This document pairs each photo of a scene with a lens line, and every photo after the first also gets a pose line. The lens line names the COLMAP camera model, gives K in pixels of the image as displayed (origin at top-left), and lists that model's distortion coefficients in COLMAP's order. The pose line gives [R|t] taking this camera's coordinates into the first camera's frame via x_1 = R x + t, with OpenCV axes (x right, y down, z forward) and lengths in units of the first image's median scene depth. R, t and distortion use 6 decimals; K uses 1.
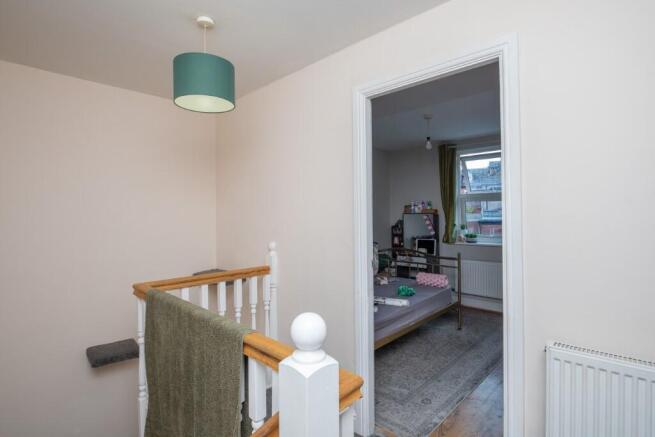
lens RADIAL K [[333.4, 0, 325.1], [0, 333.4, 209.8], [0, 0, 1]] dist [-0.016505, -0.000415]
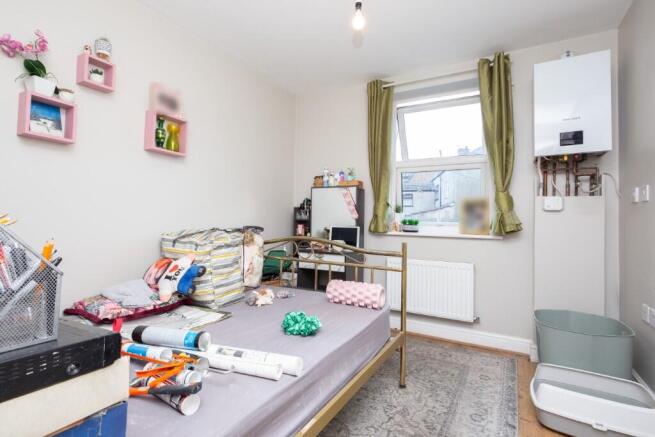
lens RADIAL K [[324.1, 0, 327.3], [0, 324.1, 230.1], [0, 0, 1]] dist [0.009406, -0.000046]
pose [[0.969219, 0.018047, 0.245540, 0.119505], [-0.029118, 0.998713, 0.041534, 0.070771], [-0.244474, -0.047405, 0.968496, 0.409949]]
